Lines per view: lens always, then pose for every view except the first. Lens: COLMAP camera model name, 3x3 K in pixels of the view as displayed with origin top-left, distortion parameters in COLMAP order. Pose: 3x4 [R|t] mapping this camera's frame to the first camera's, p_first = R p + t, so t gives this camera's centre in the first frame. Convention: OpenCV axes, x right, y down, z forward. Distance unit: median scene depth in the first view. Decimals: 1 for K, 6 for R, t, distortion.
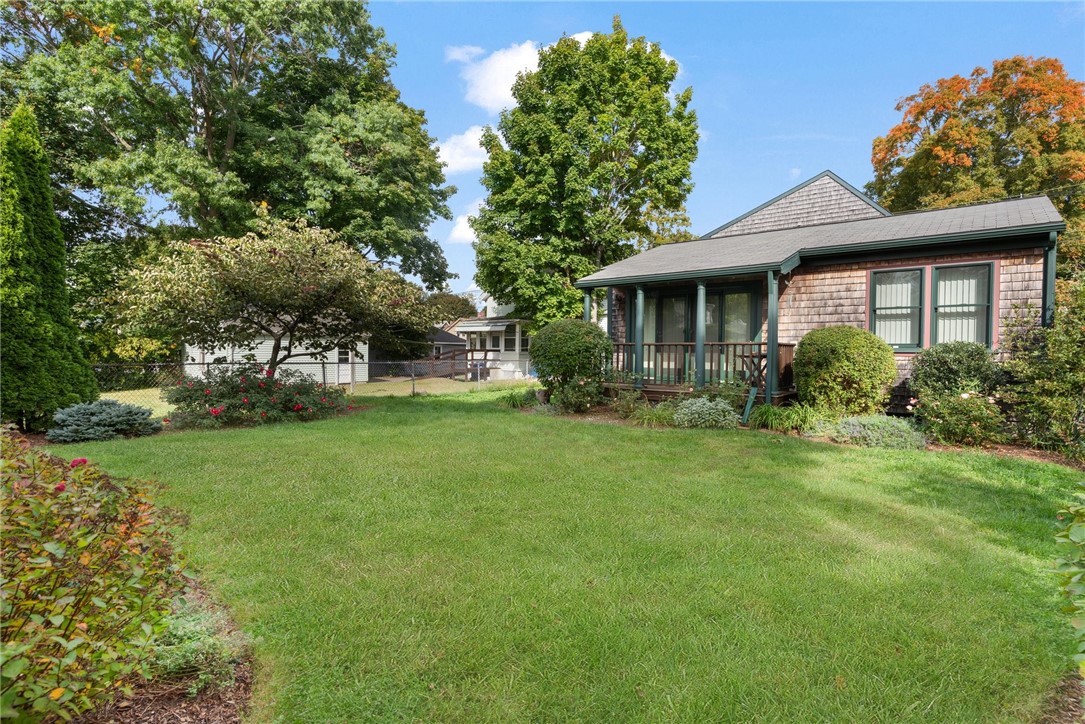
lens RADIAL K [[542.7, 0, 543.0], [0, 542.7, 359.4], [0, 0, 1]] dist [-0.002766, 0.002506]
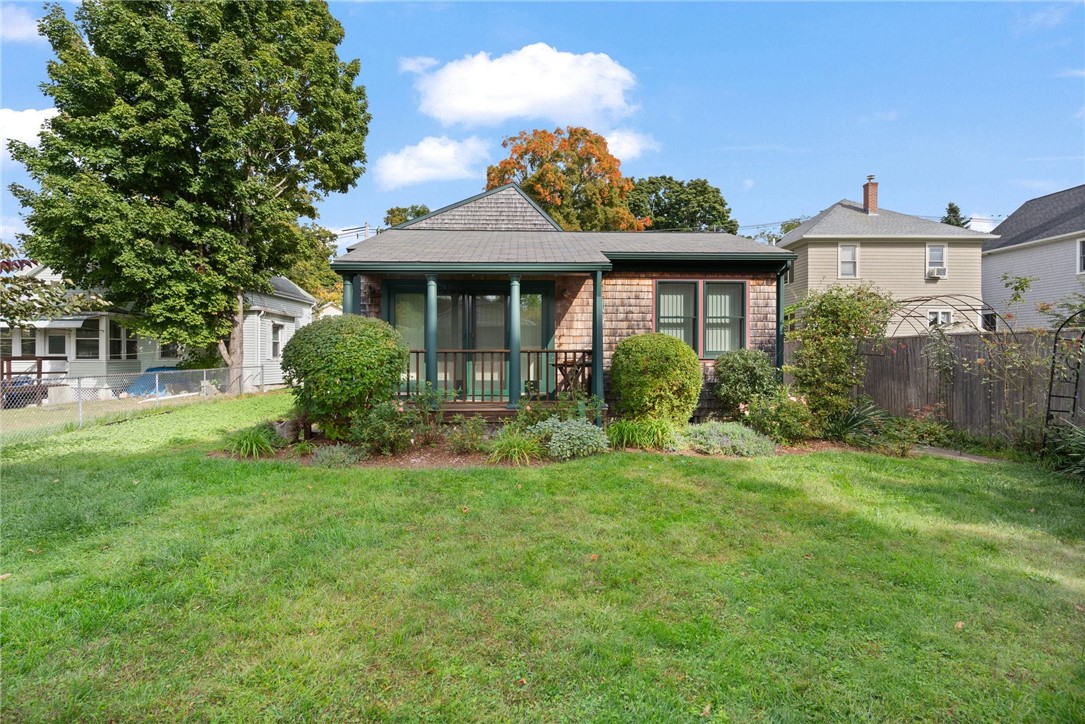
lens RADIAL K [[542.7, 0, 542.5], [0, 542.7, 361.1], [0, 0, 1]] dist [-0.002766, 0.002506]
pose [[0.750354, -0.013232, 0.660904, -0.102166], [0.015665, 0.999875, 0.002234, -0.006326], [-0.660851, 0.008677, 0.750467, 0.153577]]
